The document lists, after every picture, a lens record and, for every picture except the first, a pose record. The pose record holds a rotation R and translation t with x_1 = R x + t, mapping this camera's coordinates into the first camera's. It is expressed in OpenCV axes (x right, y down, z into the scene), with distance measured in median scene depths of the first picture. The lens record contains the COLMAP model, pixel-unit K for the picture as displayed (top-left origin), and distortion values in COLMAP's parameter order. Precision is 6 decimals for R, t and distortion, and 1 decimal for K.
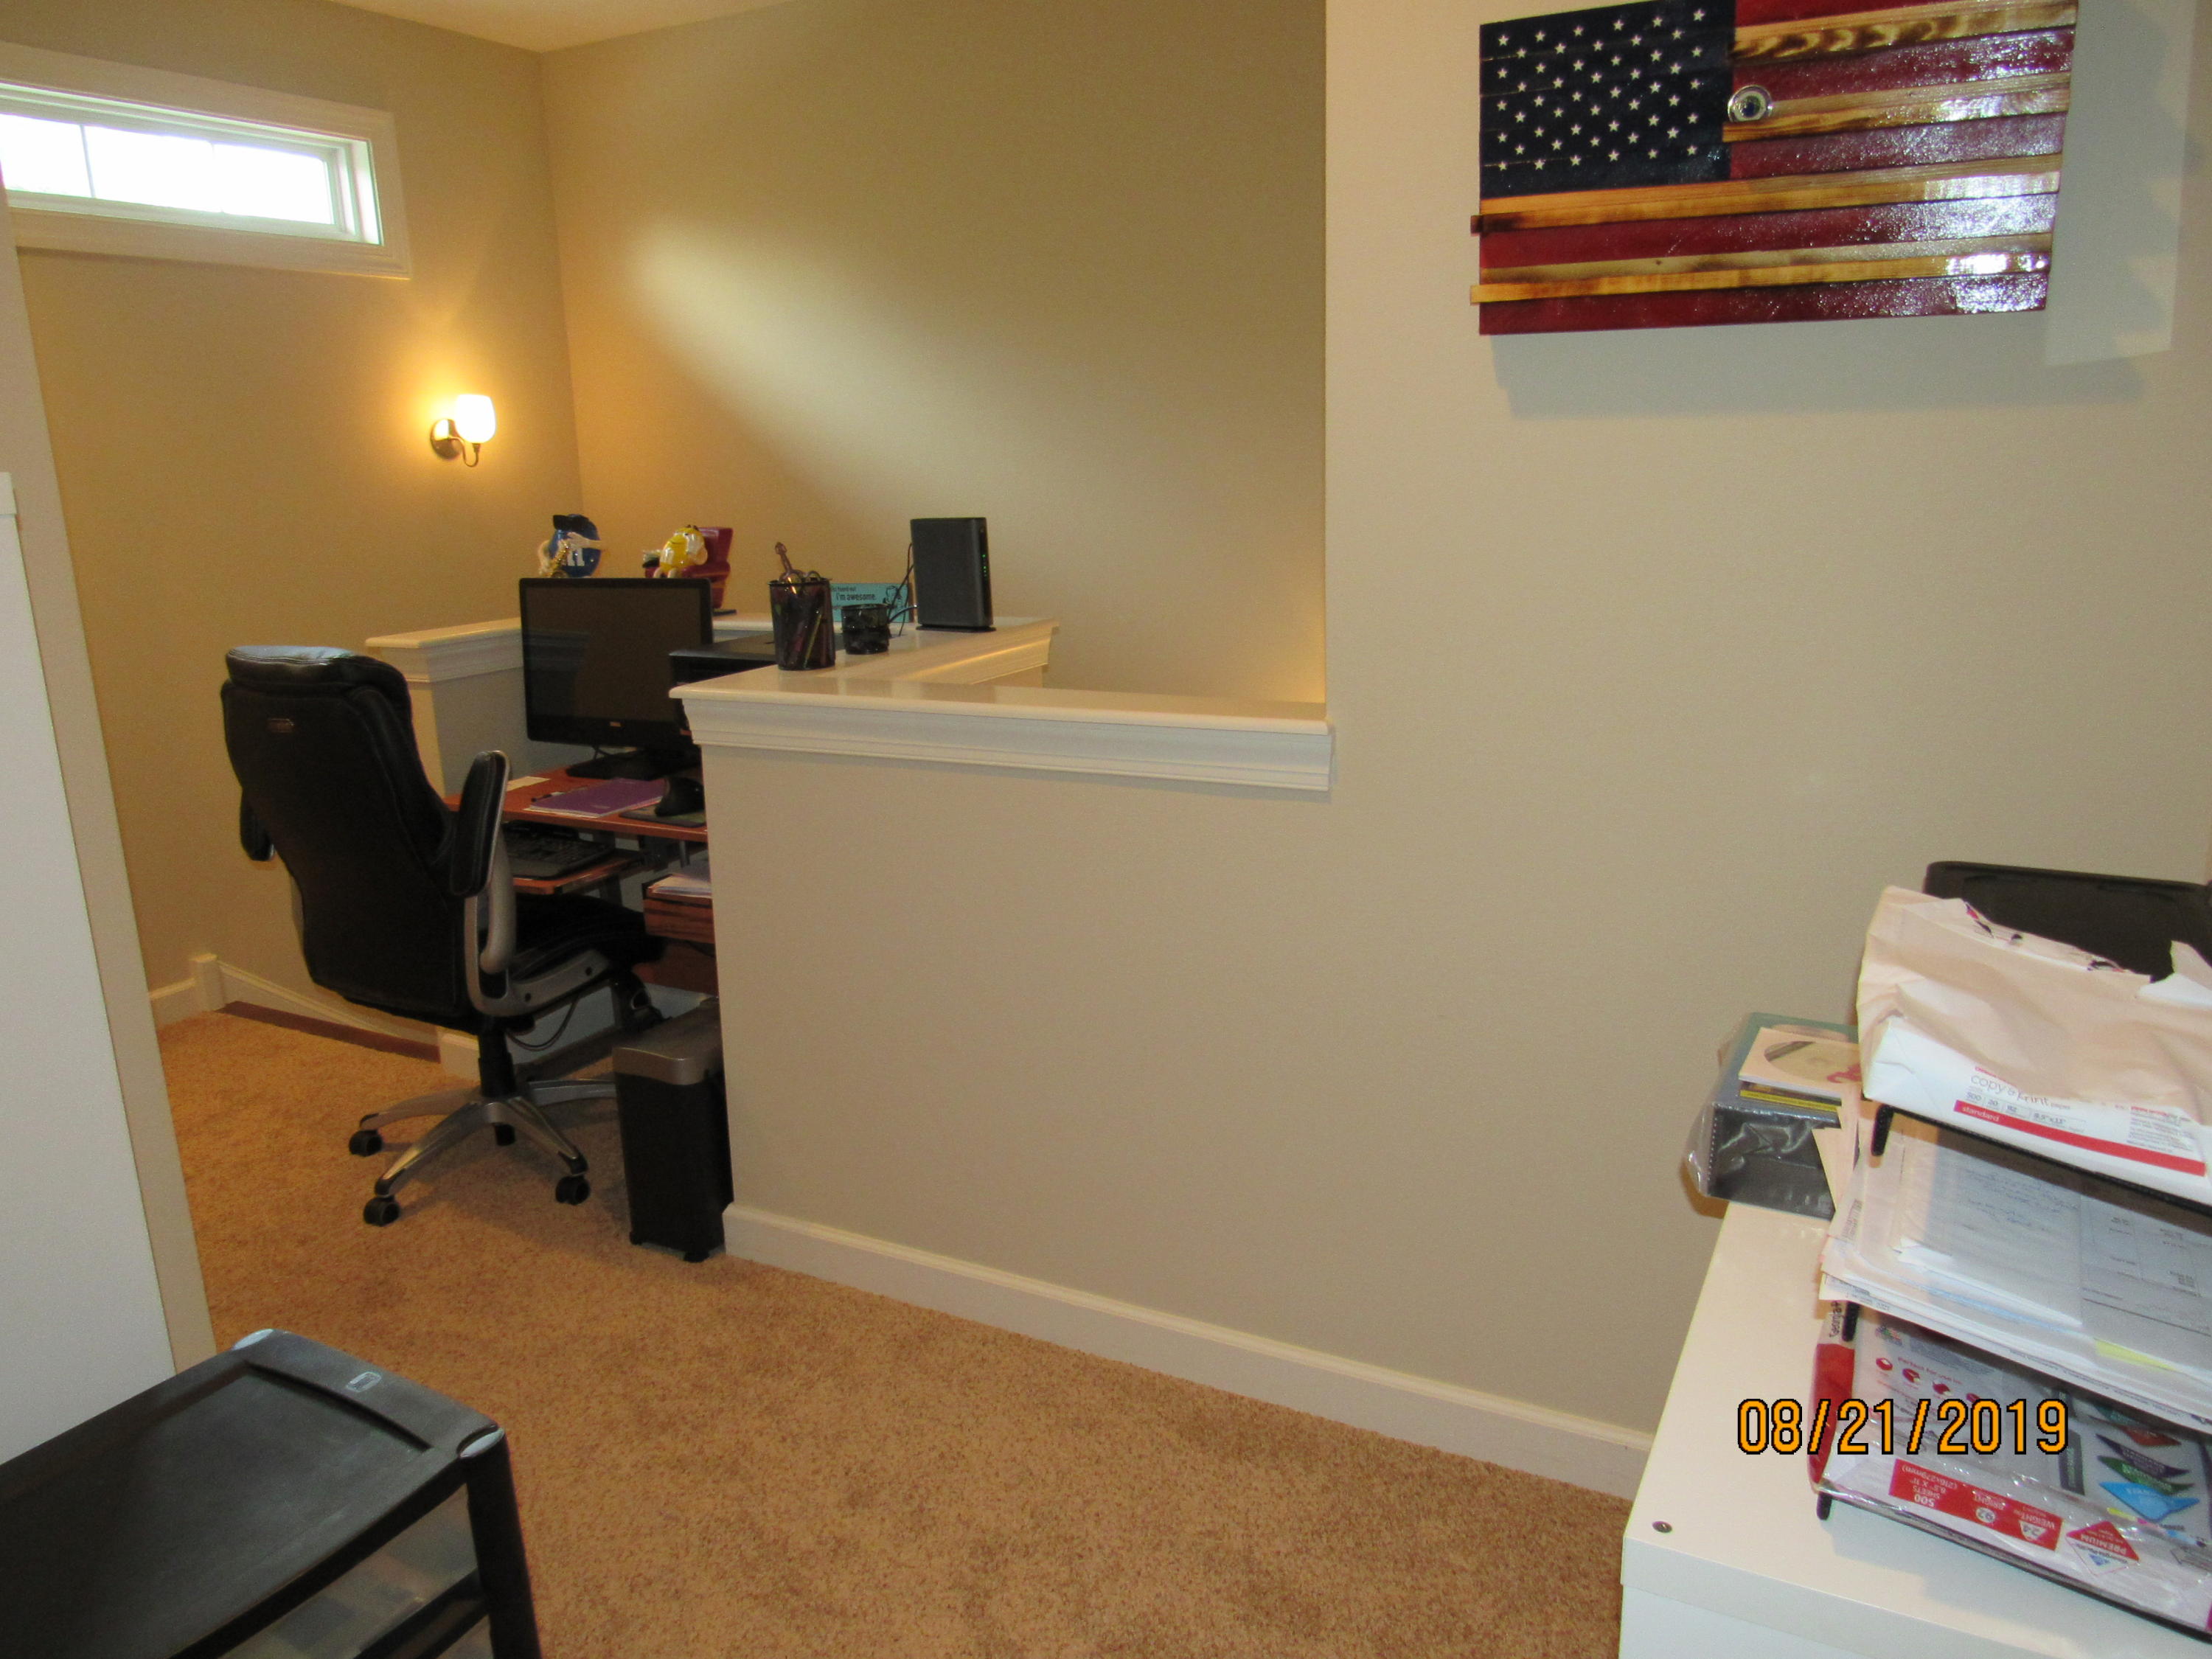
lens RADIAL K [[1600.6, 0, 1100.0], [0, 1600.6, 818.6], [0, 0, 1]] dist [-0.006989, 0.031752]
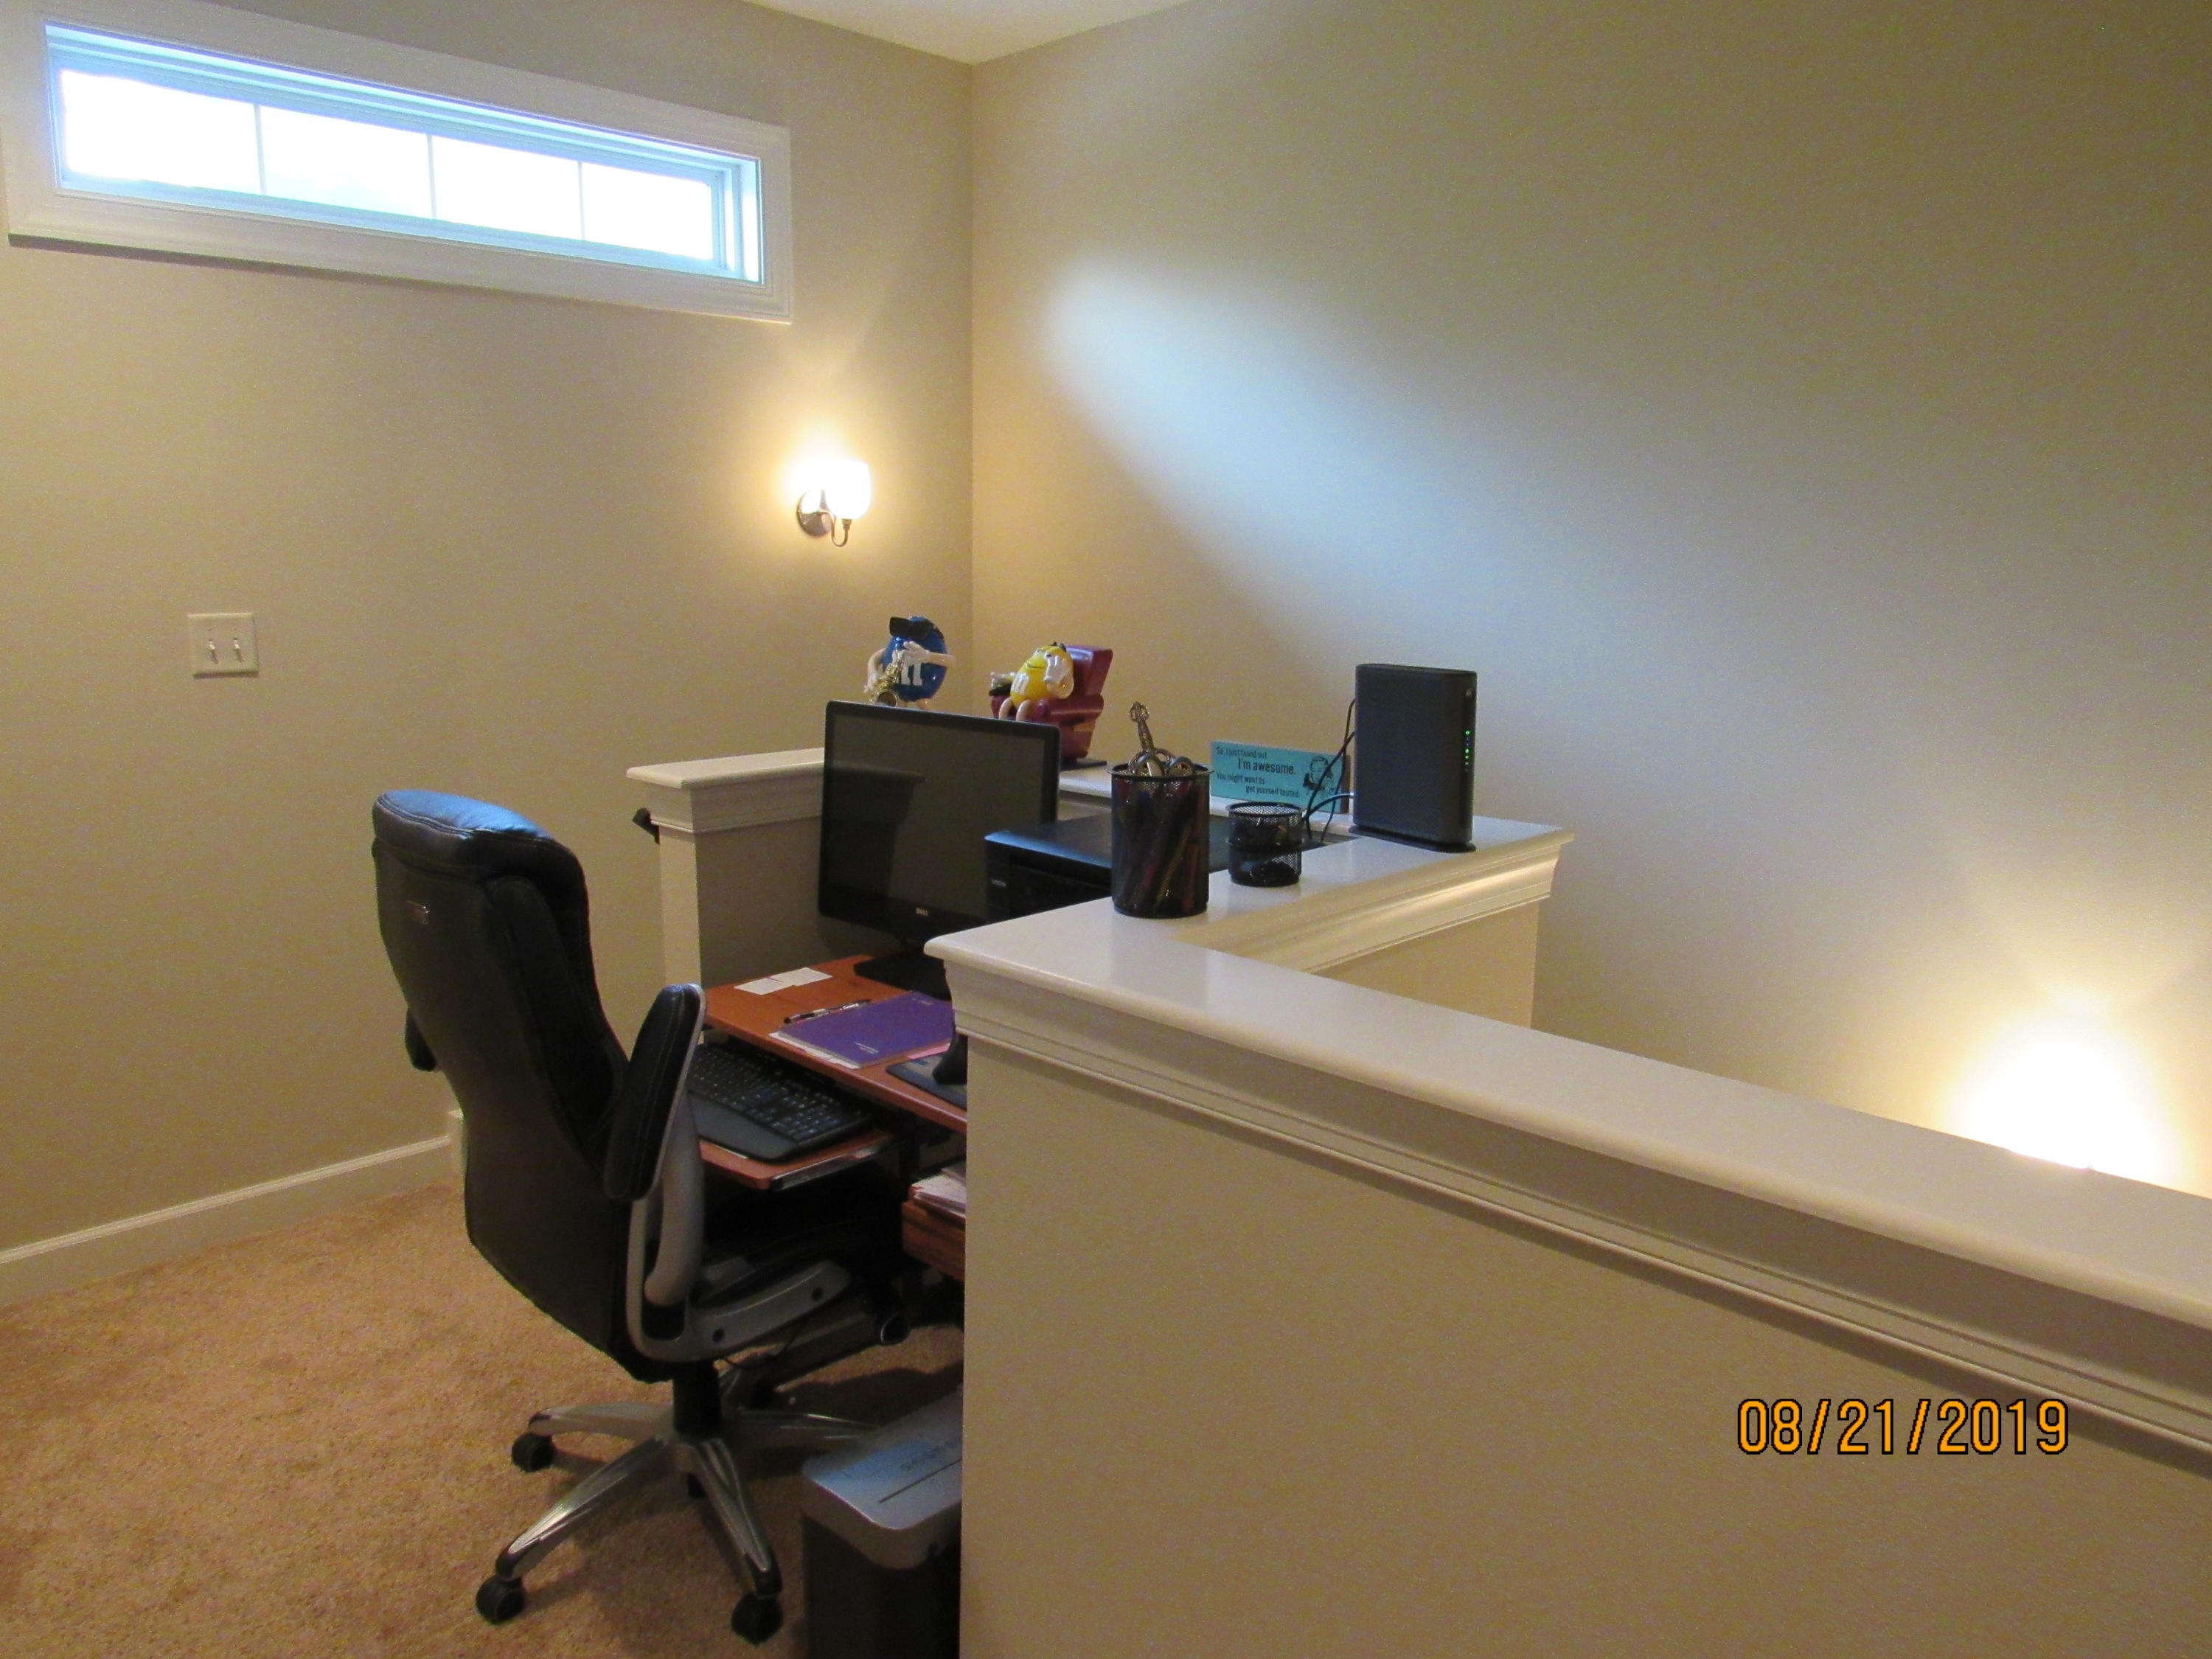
lens RADIAL K [[1600.6, 0, 1100.0], [0, 1600.6, 818.6], [0, 0, 1]] dist [-0.006989, 0.031752]
pose [[0.960054, 0.091595, -0.264400, -0.039780], [-0.105653, 0.993622, -0.039417, -0.085339], [0.259103, 0.065776, 0.963607, 0.338133]]
